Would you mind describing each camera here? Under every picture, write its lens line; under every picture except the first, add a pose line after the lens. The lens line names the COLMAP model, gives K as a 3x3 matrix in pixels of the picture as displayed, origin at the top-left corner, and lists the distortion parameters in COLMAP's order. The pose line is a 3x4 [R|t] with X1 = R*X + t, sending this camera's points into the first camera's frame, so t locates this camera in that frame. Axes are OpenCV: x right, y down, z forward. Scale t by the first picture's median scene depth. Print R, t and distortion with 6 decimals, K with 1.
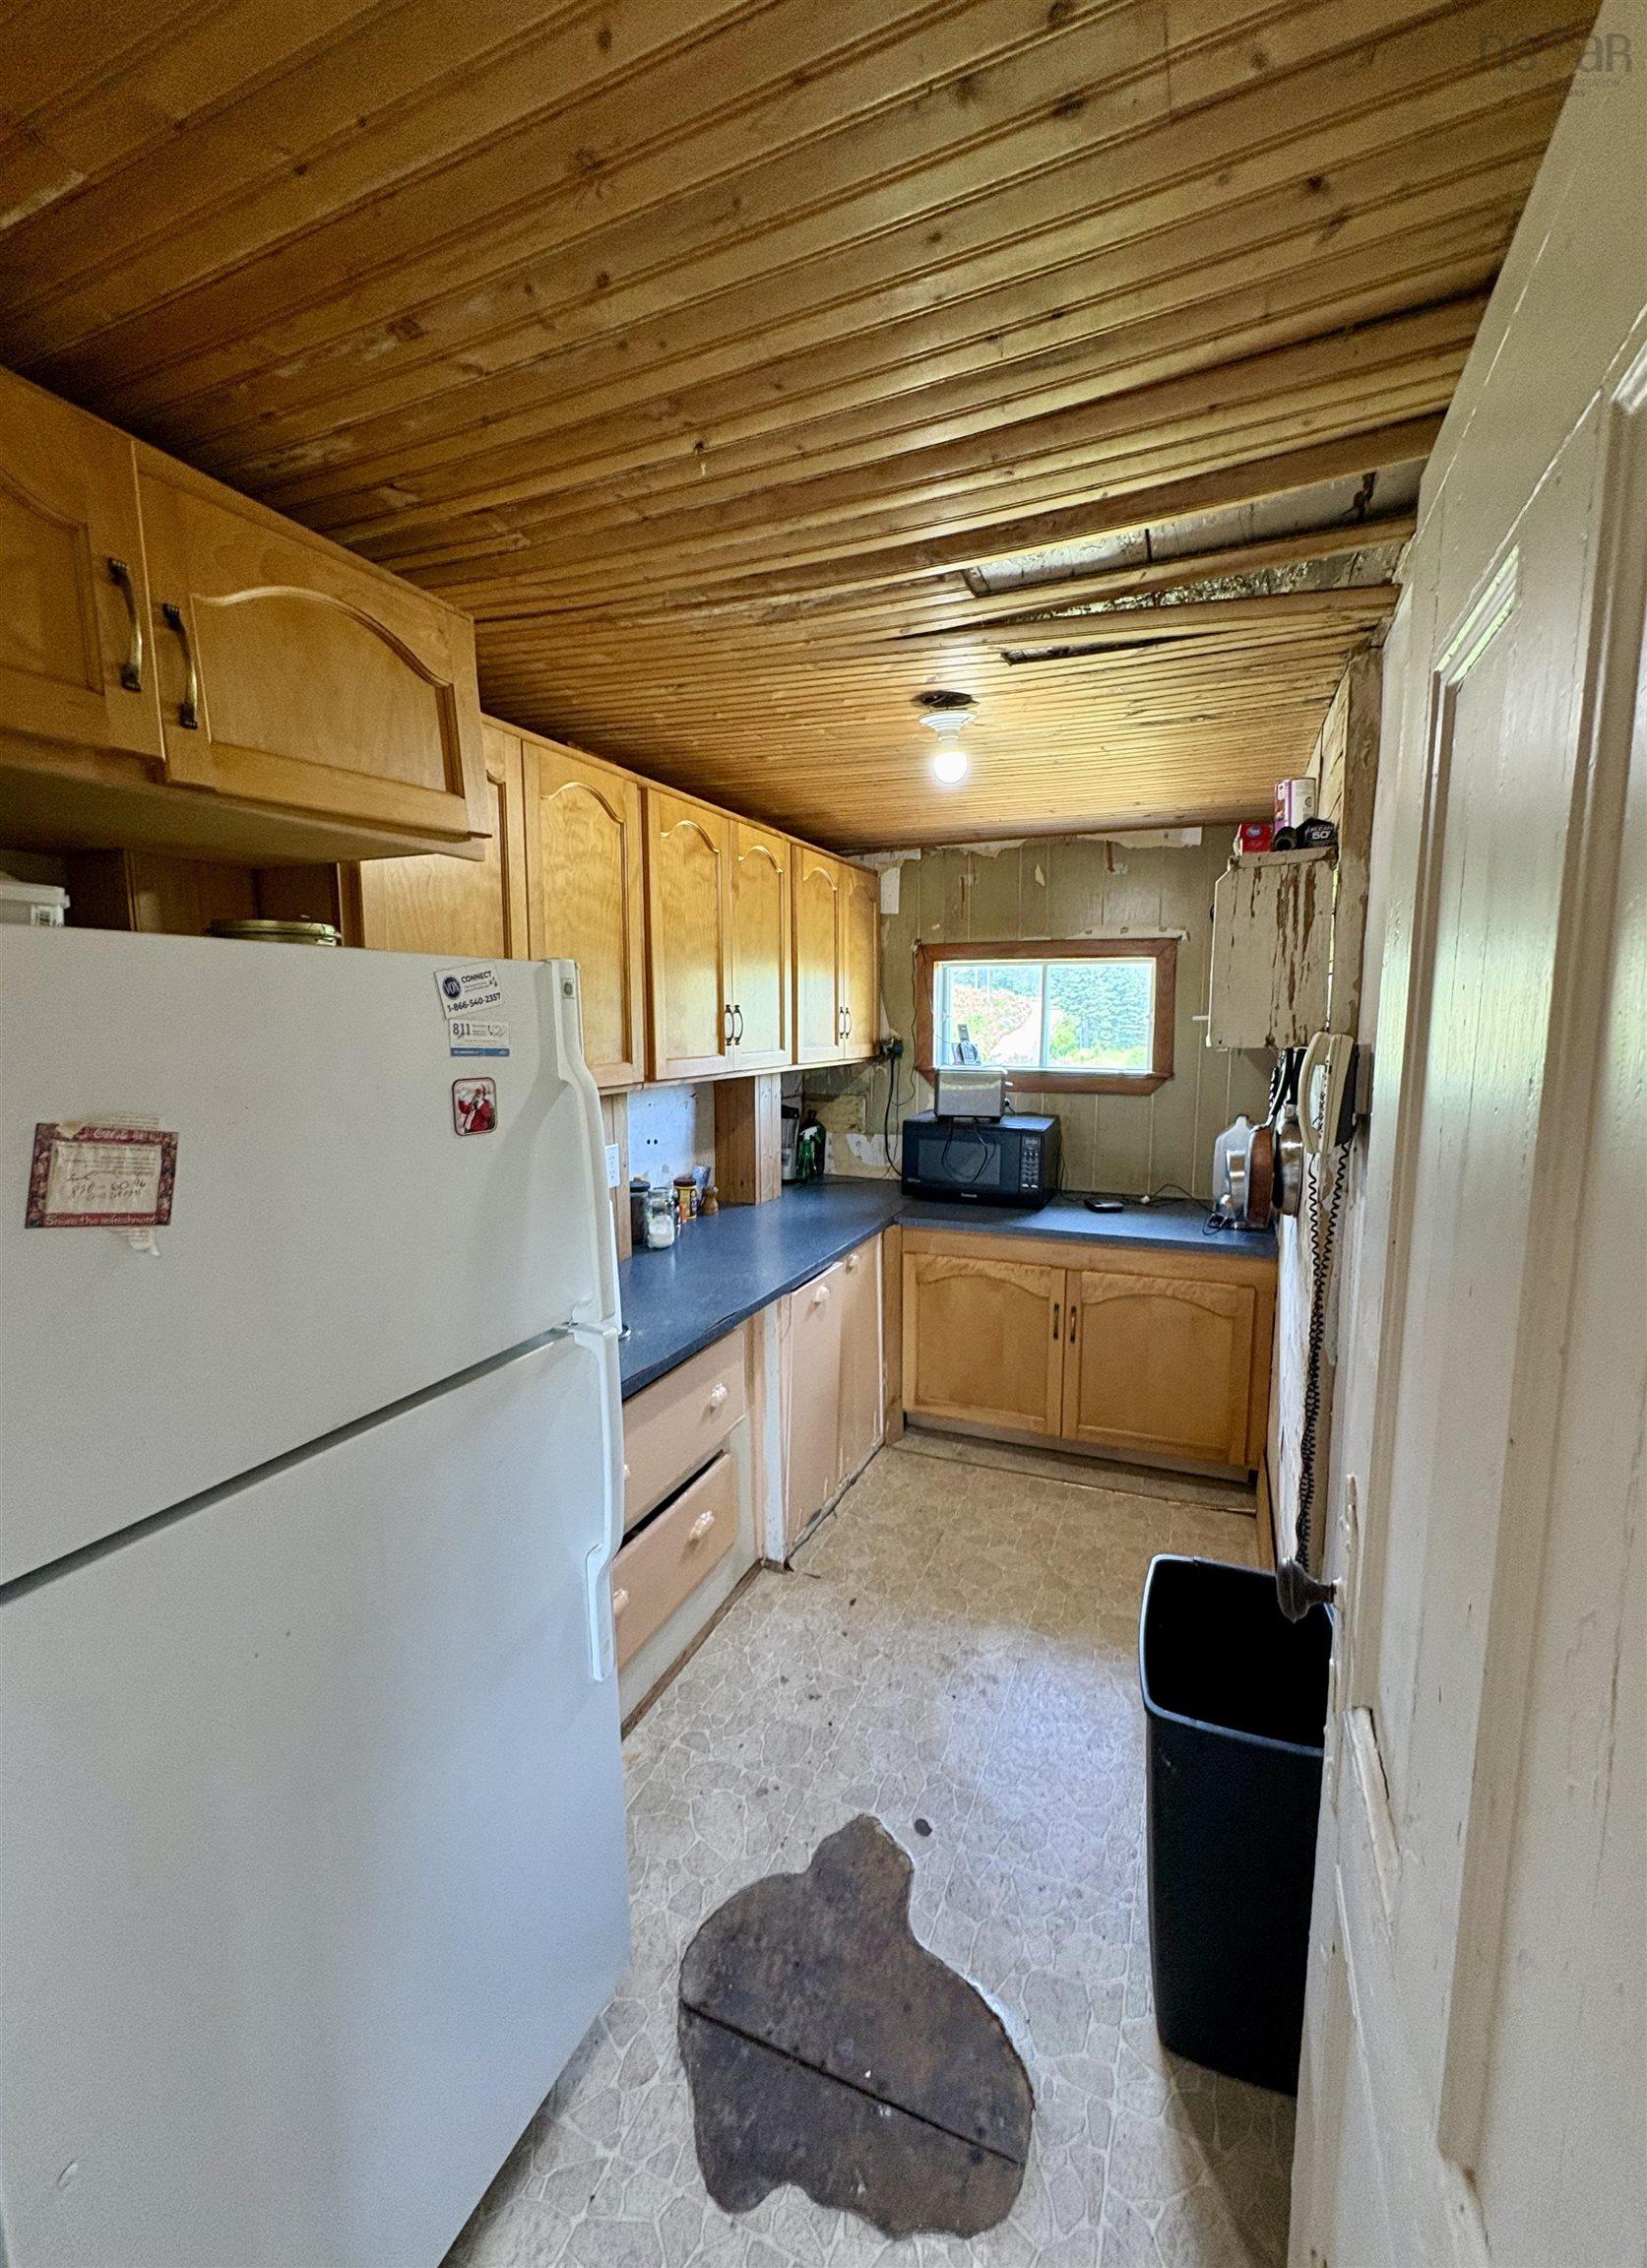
lens RADIAL K [[922.4, 0, 836.7], [0, 922.4, 1135.5], [0, 0, 1]] dist [0.003763, 0.000121]
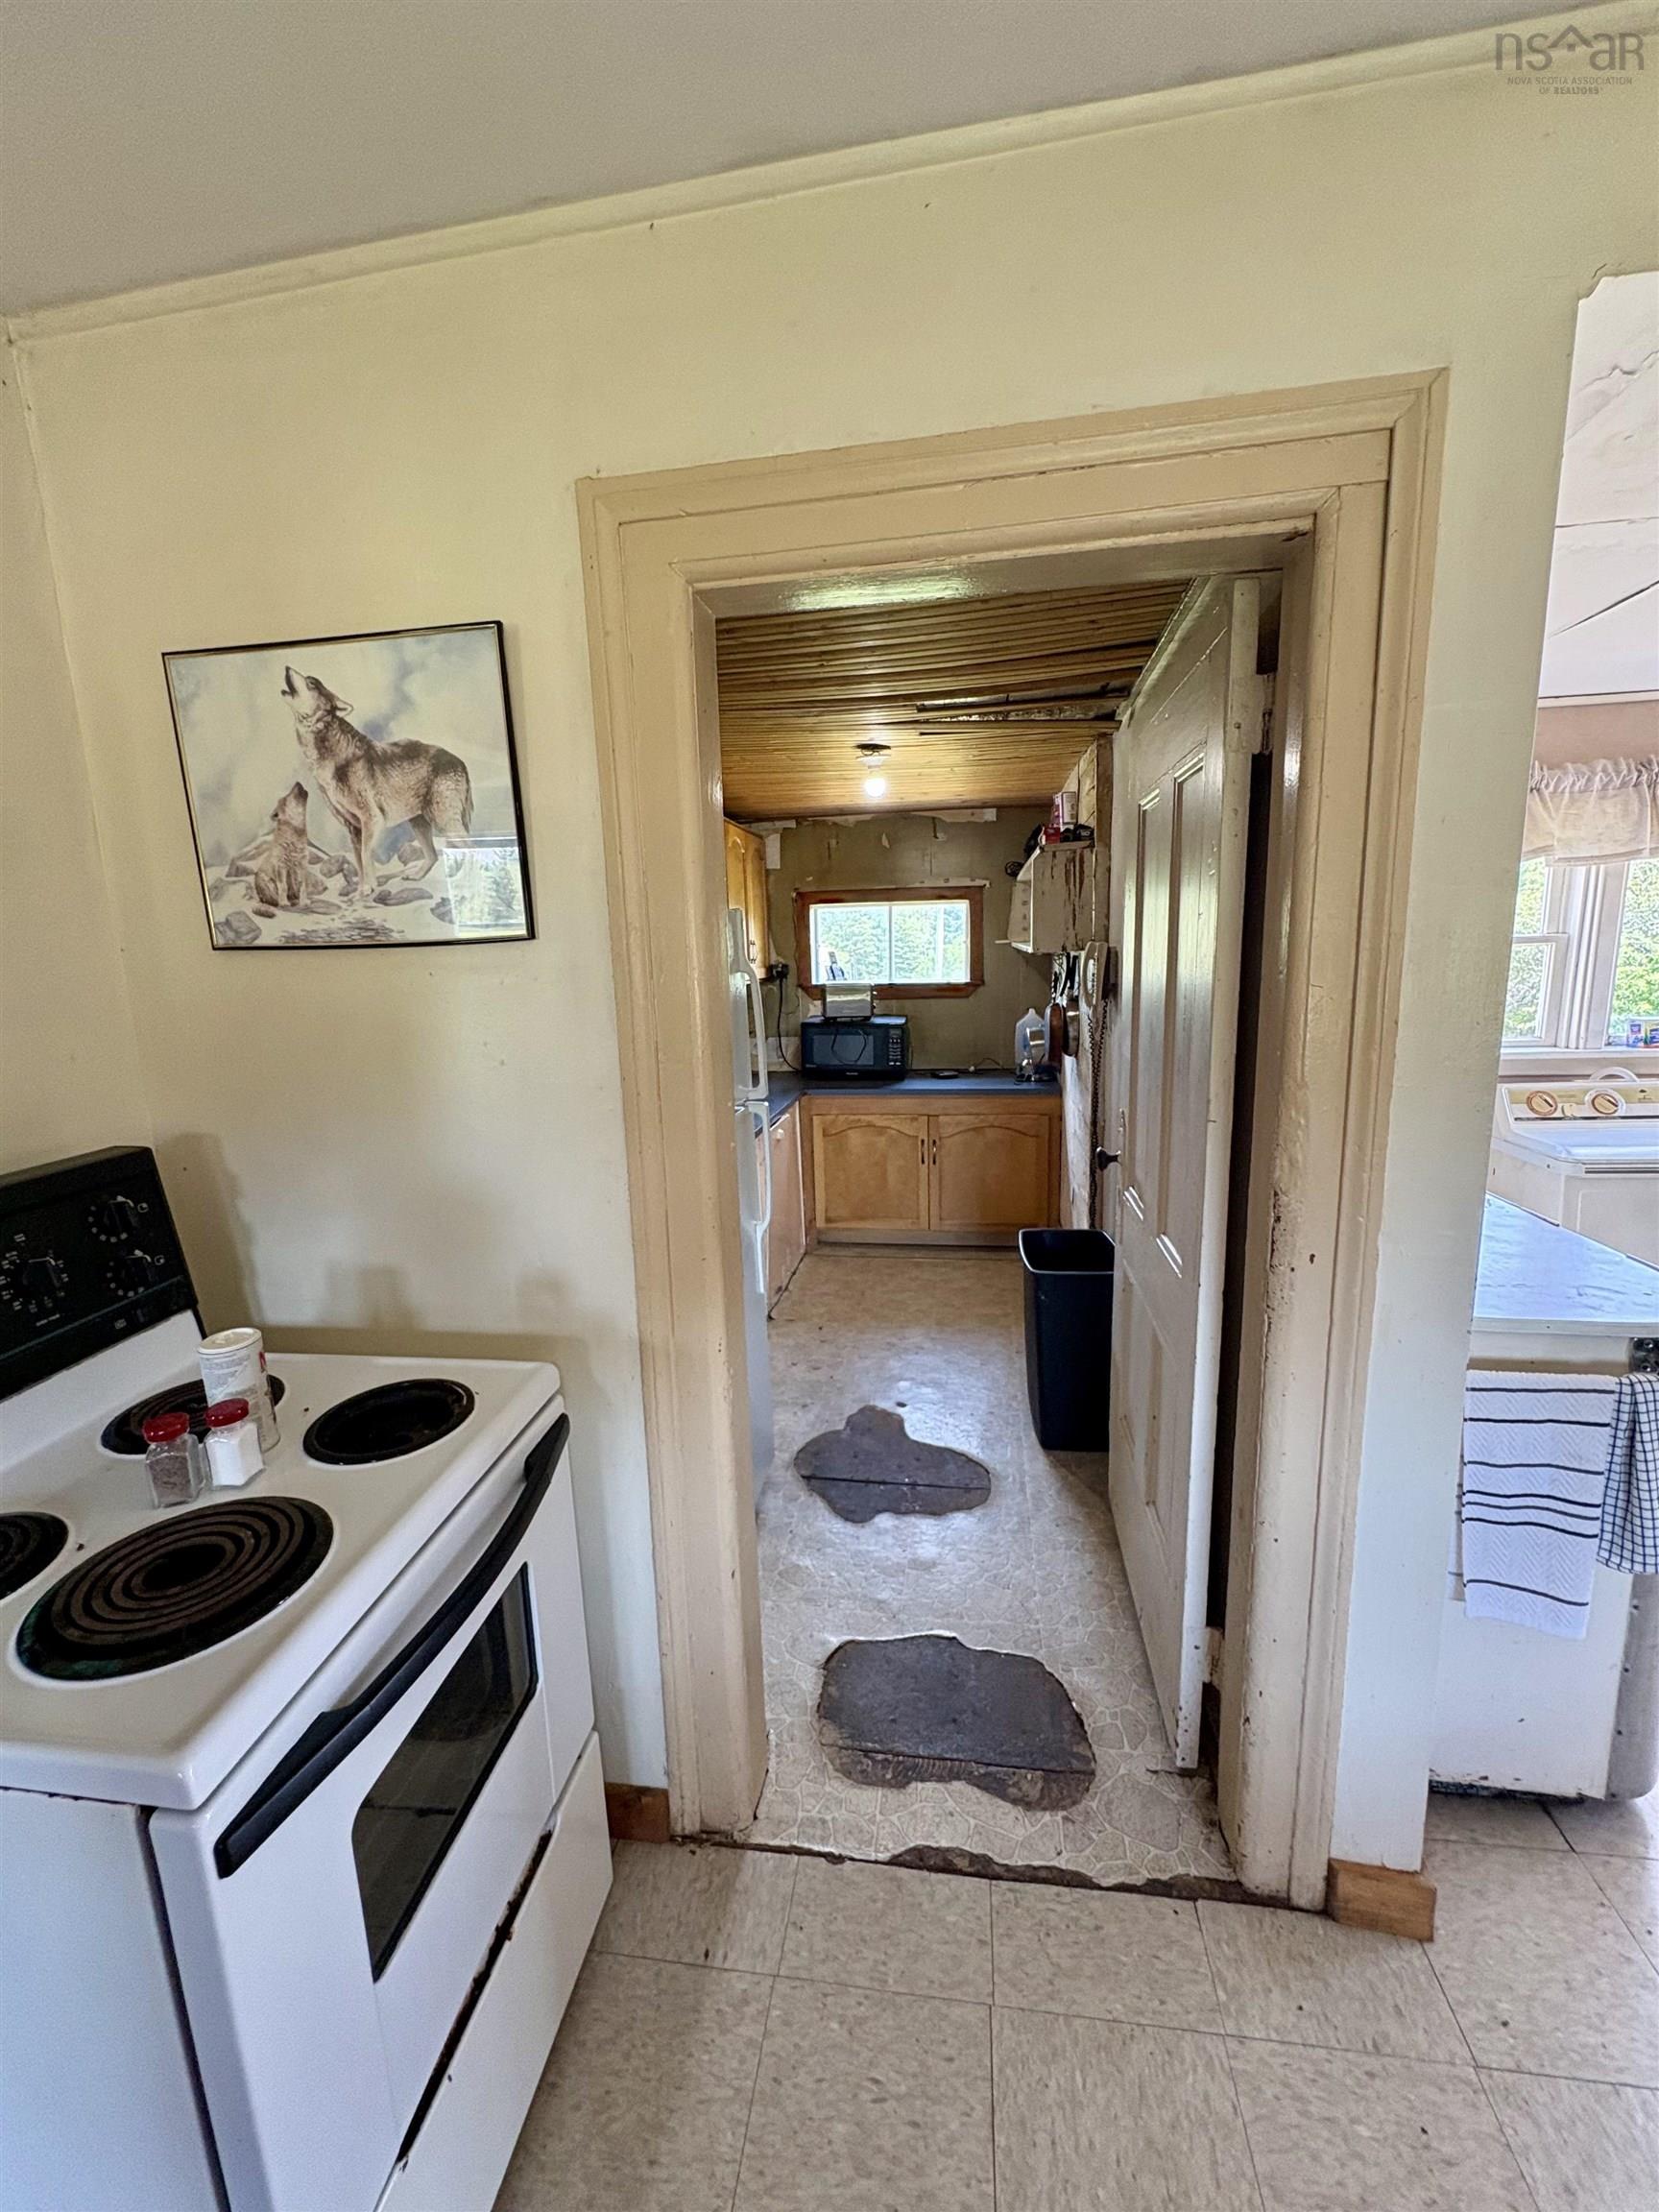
lens RADIAL K [[885.7, 0, 823.1], [0, 885.7, 1098.8], [0, 0, 1]] dist [0.000673, 0.000045]
pose [[0.974732, -0.062942, 0.214326, -0.200627], [0.056078, 0.997704, 0.037963, 0.052730], [-0.216224, -0.024985, 0.976024, -0.314640]]
